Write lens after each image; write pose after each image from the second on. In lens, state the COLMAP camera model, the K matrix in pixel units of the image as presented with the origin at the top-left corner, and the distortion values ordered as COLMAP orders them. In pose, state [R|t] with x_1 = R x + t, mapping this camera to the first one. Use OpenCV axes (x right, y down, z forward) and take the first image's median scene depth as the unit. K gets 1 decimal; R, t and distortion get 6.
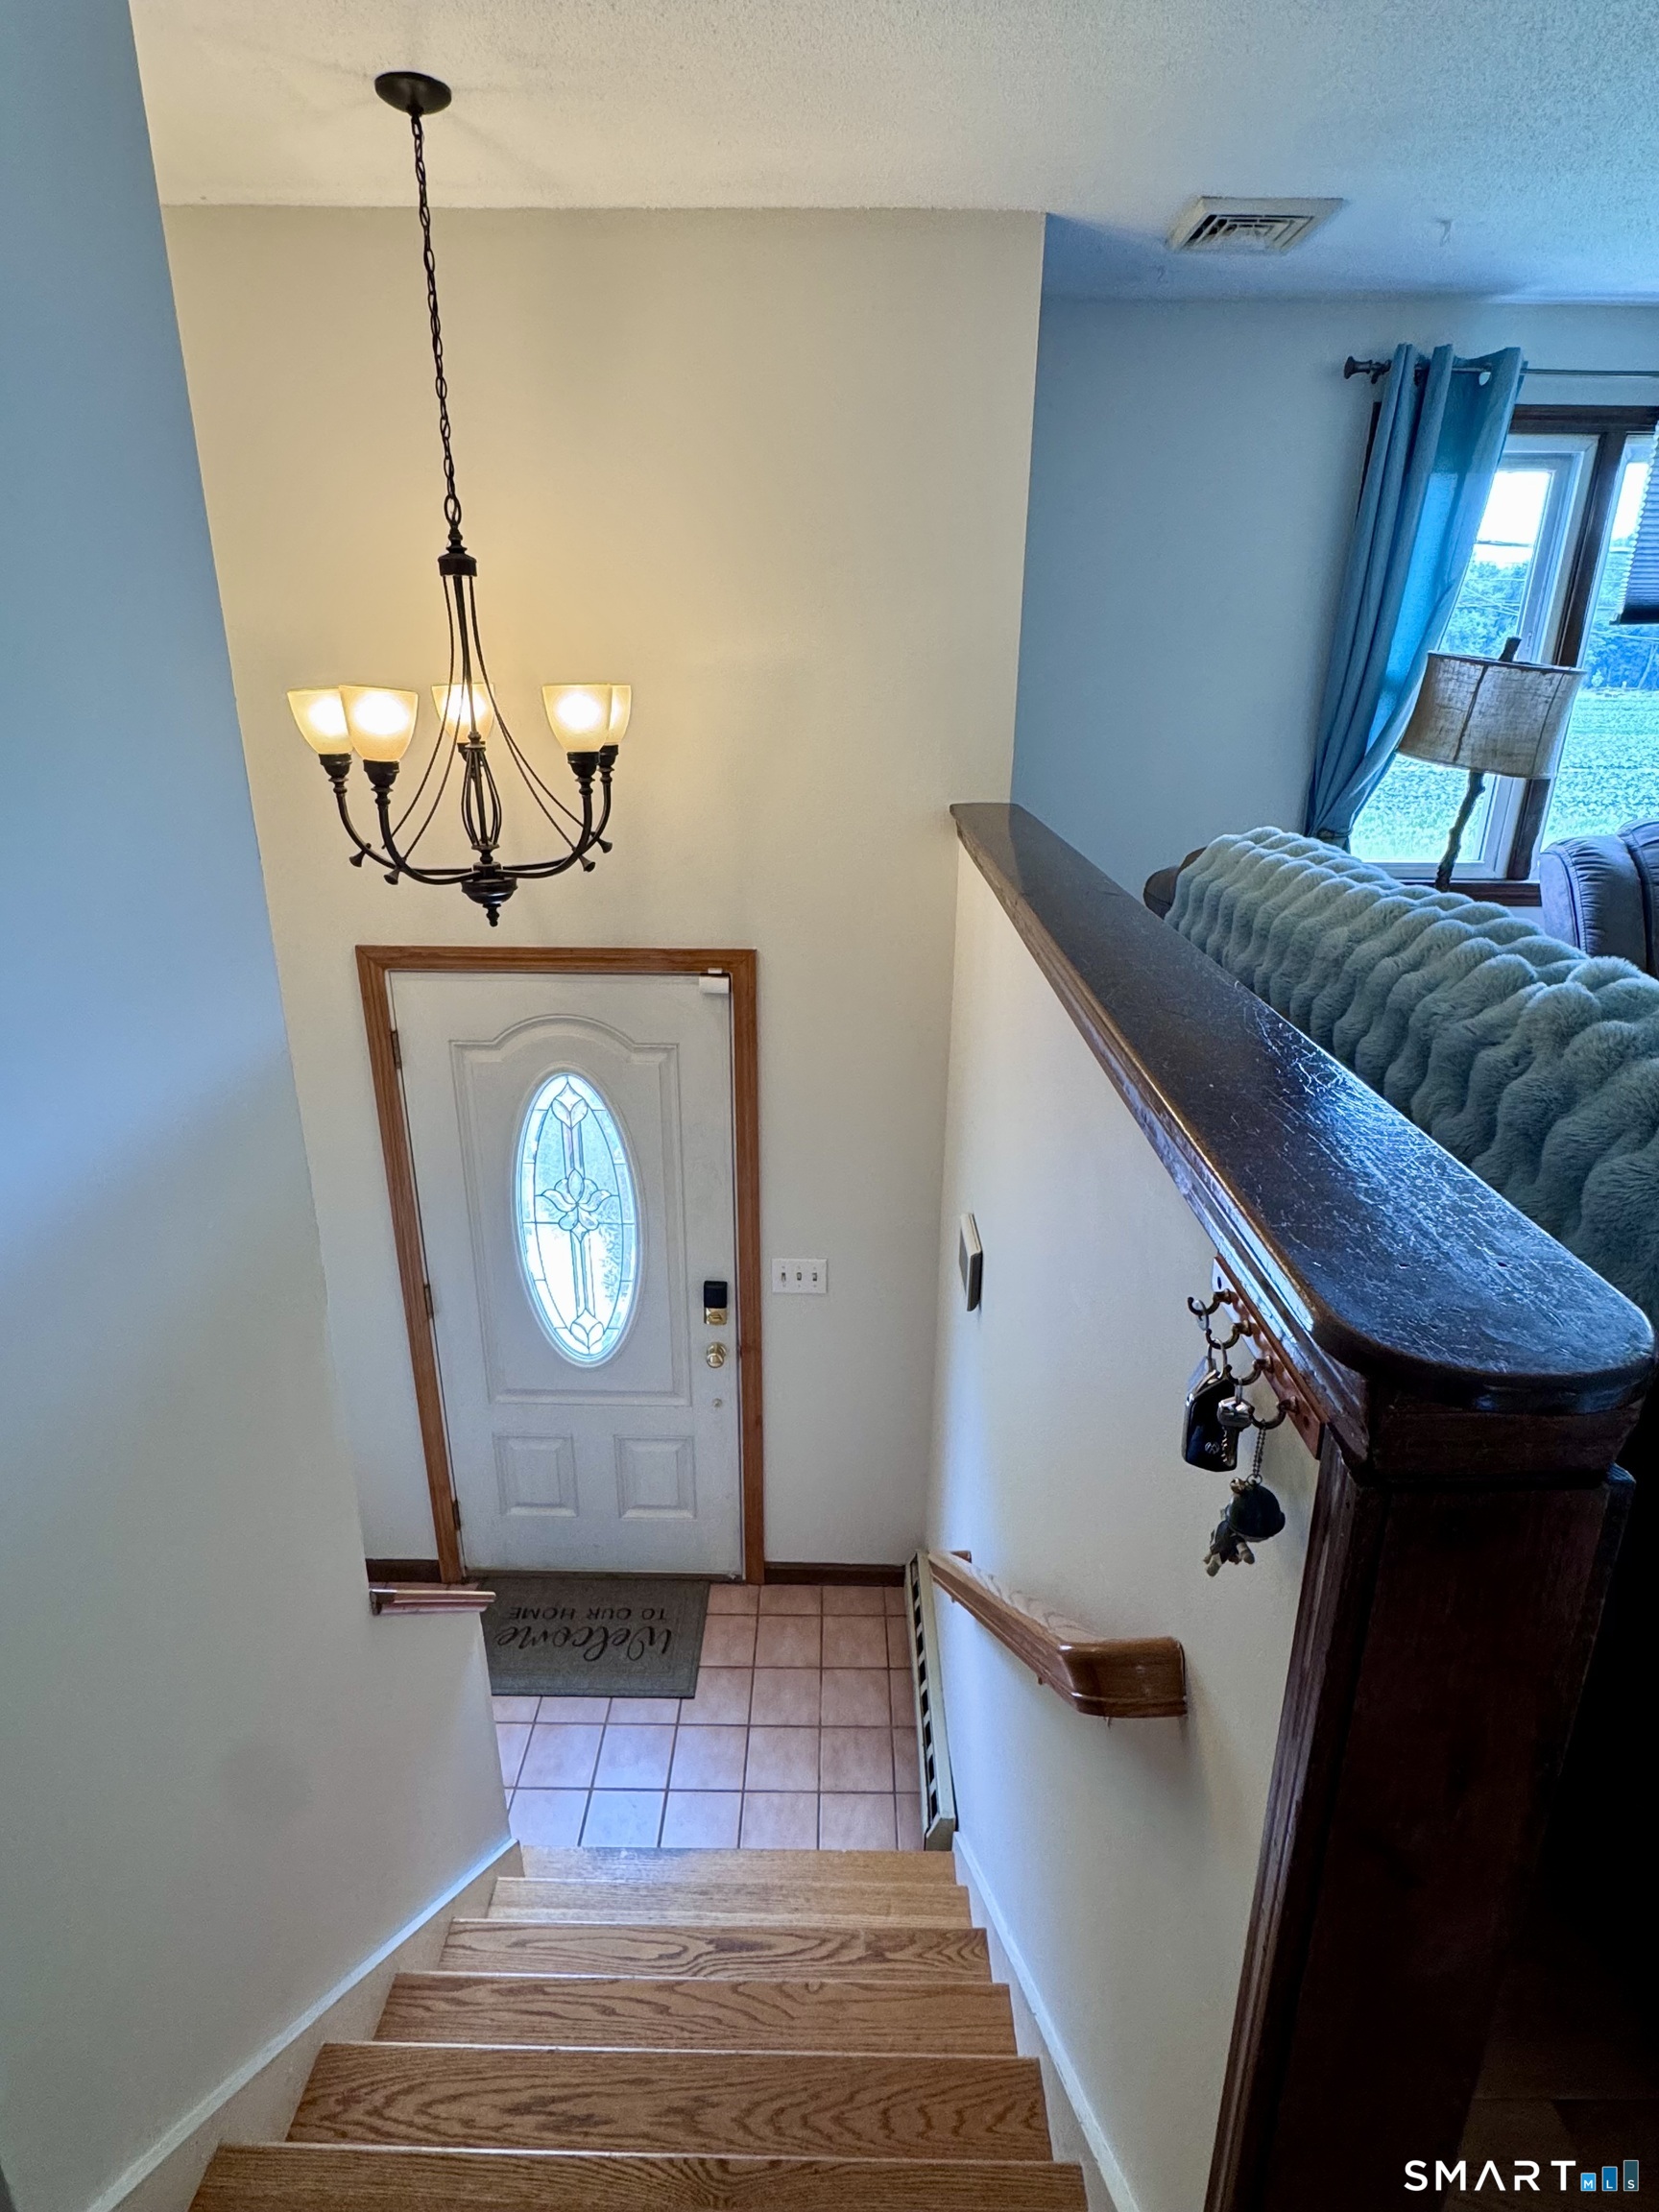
lens RADIAL K [[1189.1, 0, 823.6], [0, 1189.1, 1109.5], [0, 0, 1]] dist [-0.003035, -0.000808]
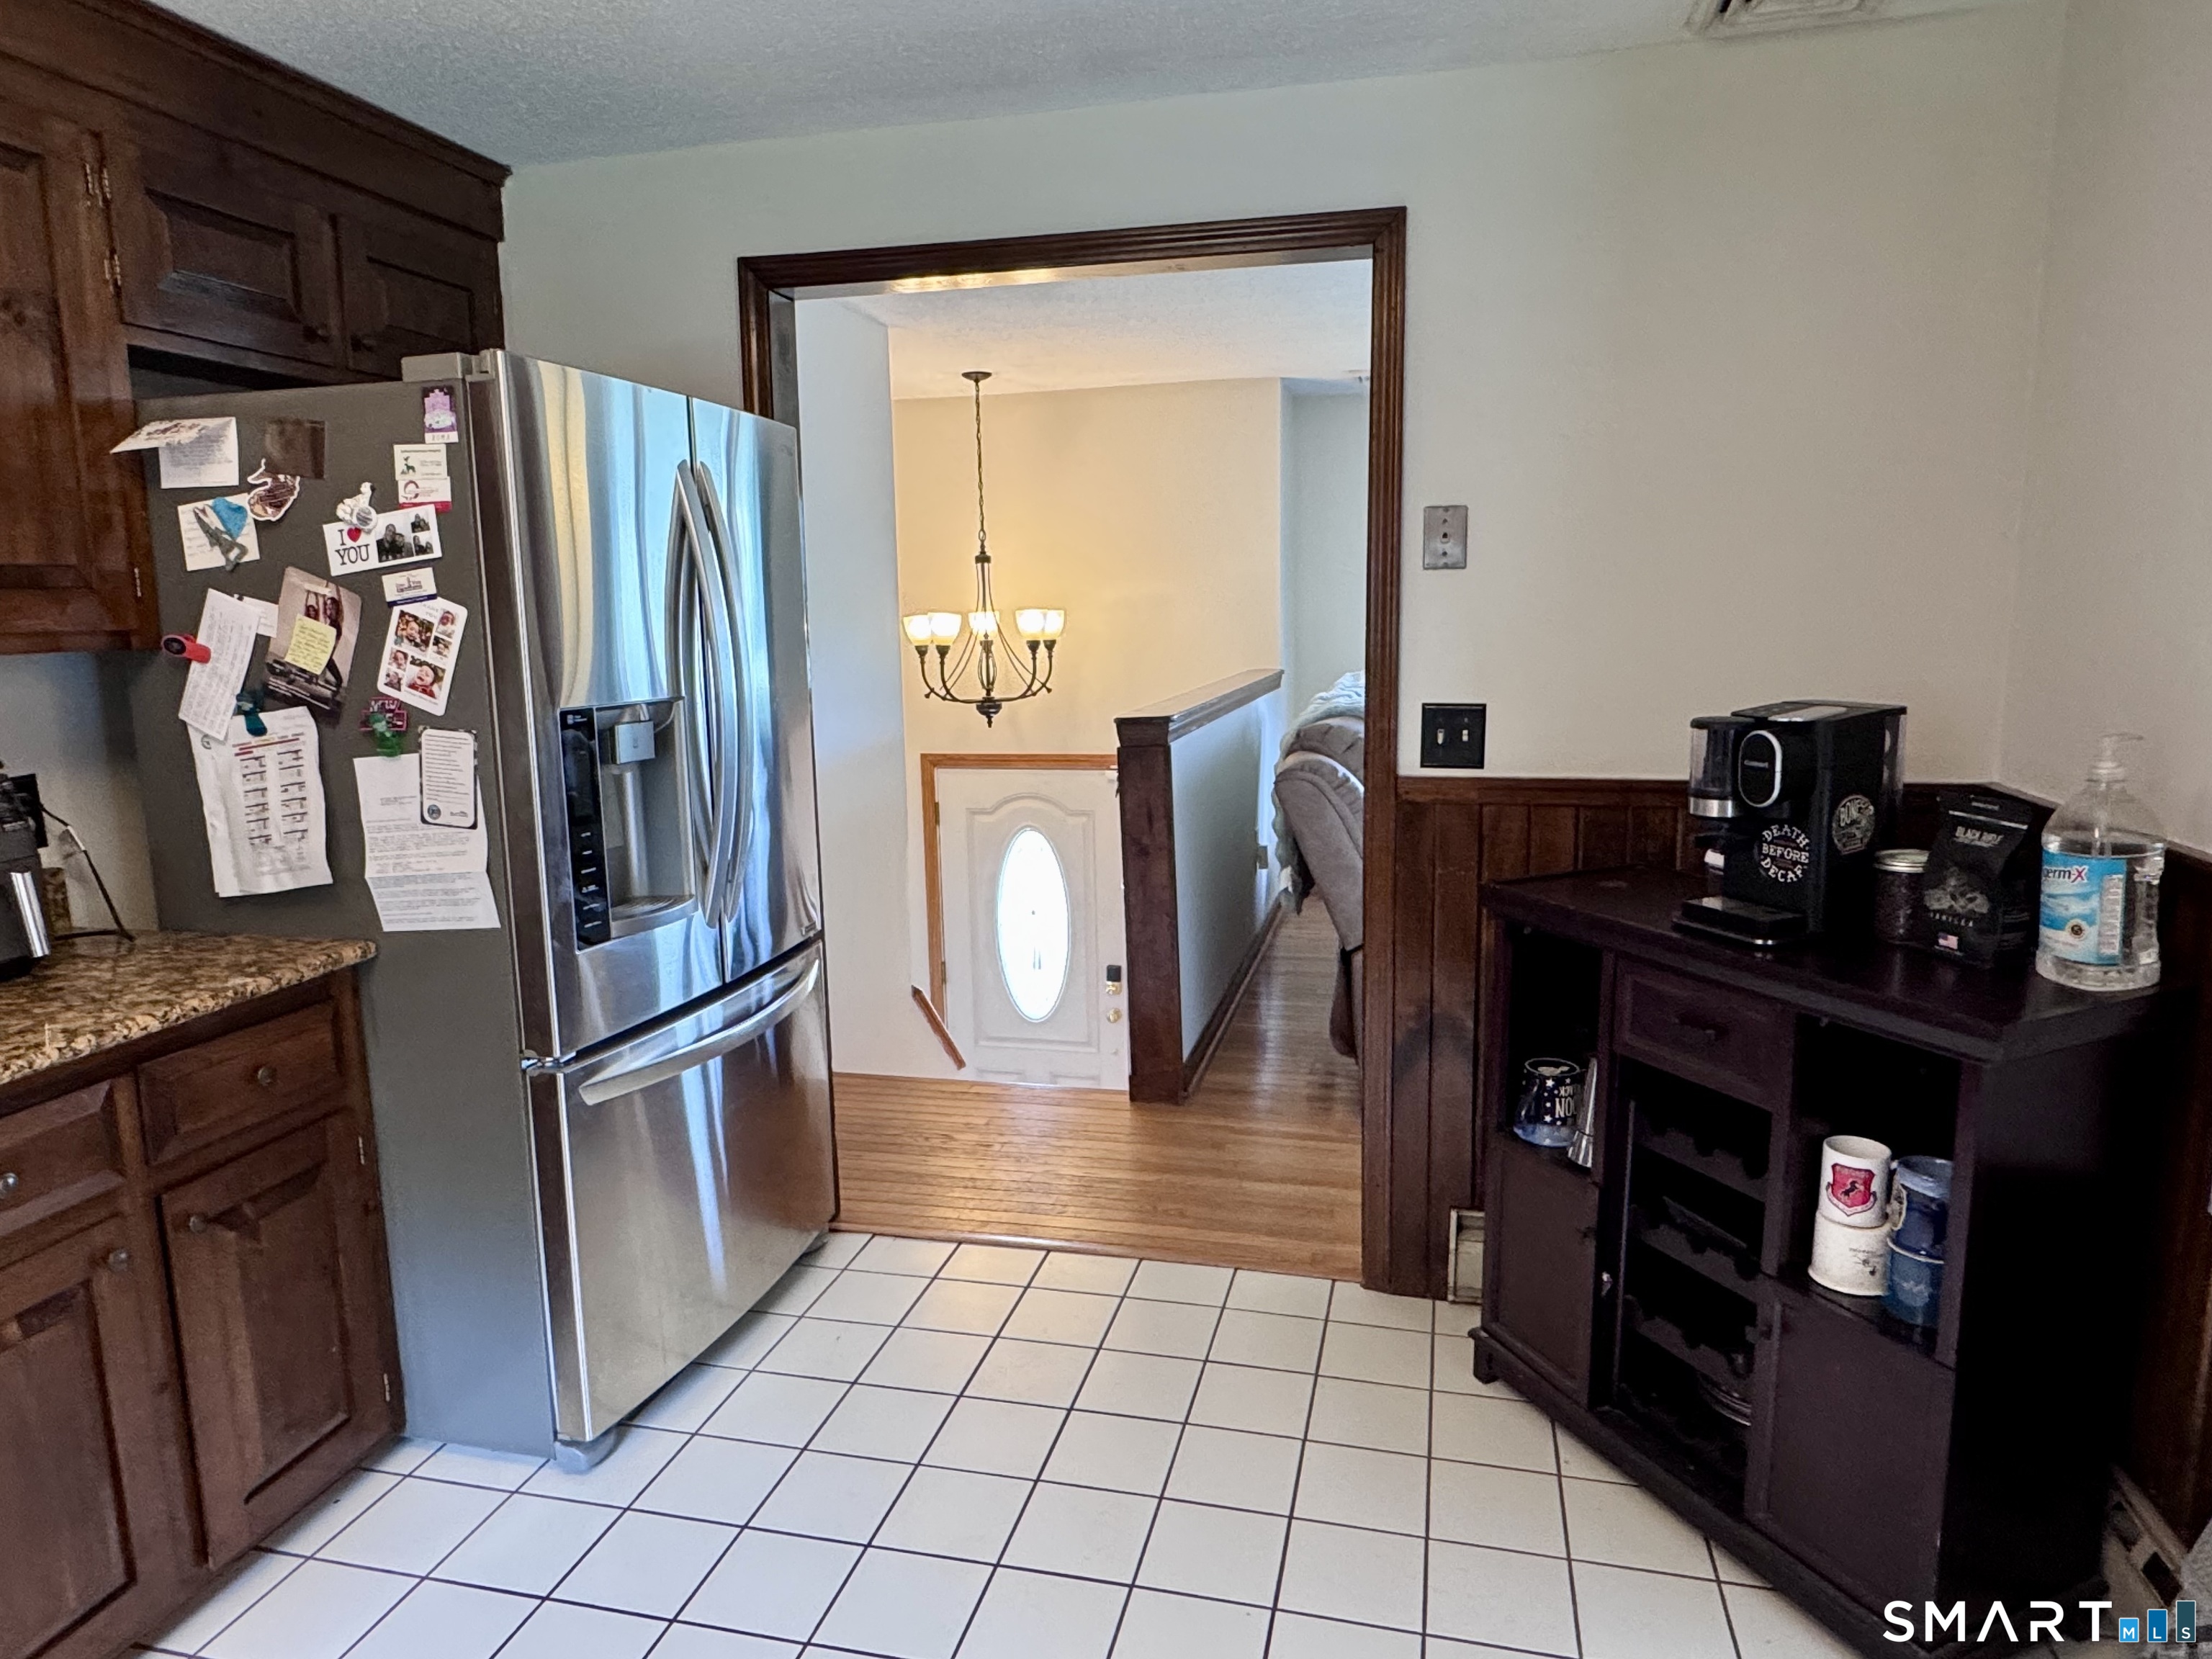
lens RADIAL K [[1409.3, 0, 1107.7], [0, 1409.3, 831.9], [0, 0, 1]] dist [-0.007785, 0.003579]
pose [[0.975924, 0.007709, -0.217976, 0.432197], [-0.051440, 0.979319, -0.195674, 0.470639], [0.211959, 0.202175, 0.956137, -1.184406]]
